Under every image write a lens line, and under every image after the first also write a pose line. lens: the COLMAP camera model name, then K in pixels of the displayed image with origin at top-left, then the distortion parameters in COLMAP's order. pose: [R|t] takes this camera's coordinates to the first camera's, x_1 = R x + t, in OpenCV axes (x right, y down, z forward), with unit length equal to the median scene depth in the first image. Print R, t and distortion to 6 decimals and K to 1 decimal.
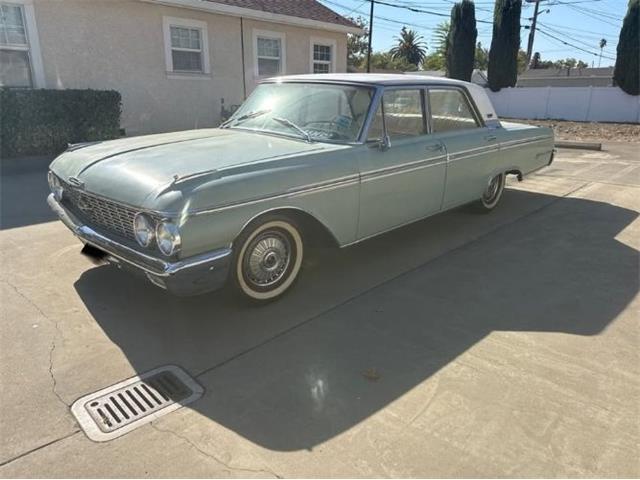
lens RADIAL K [[452.2, 0, 321.7], [0, 452.2, 239.1], [0, 0, 1]] dist [0.026344, -0.033905]
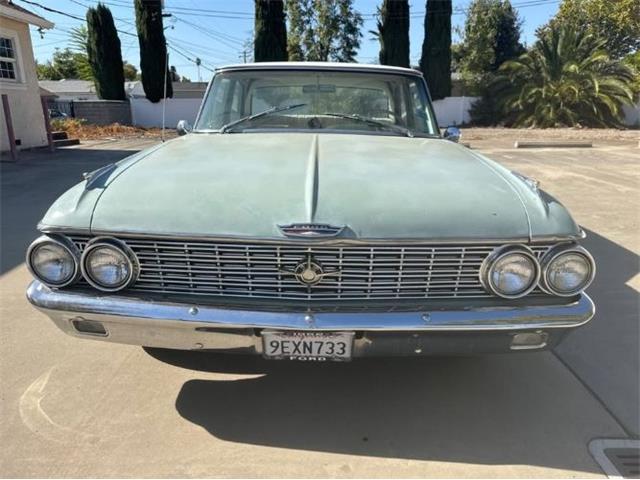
lens RADIAL K [[452.2, 0, 320.1], [0, 452.2, 239.4], [0, 0, 1]] dist [0.026344, -0.033905]
pose [[0.714140, -0.203804, 0.669678, -0.480089], [0.221586, 0.973299, 0.059908, -0.078136], [-0.664006, 0.105609, 0.740232, 0.333514]]
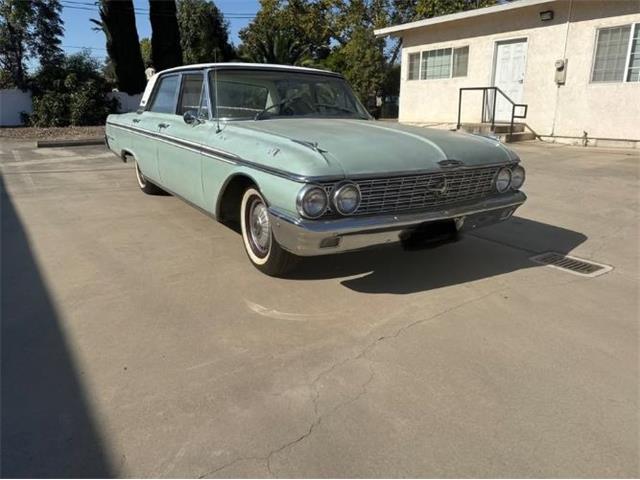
lens RADIAL K [[452.2, 0, 317.0], [0, 452.2, 240.0], [0, 0, 1]] dist [0.026344, -0.033905]
pose [[0.200861, -0.291036, 0.935389, -0.850584], [0.301948, 0.926753, 0.223510, -0.150099], [-0.931924, 0.237545, 0.274026, 0.562730]]
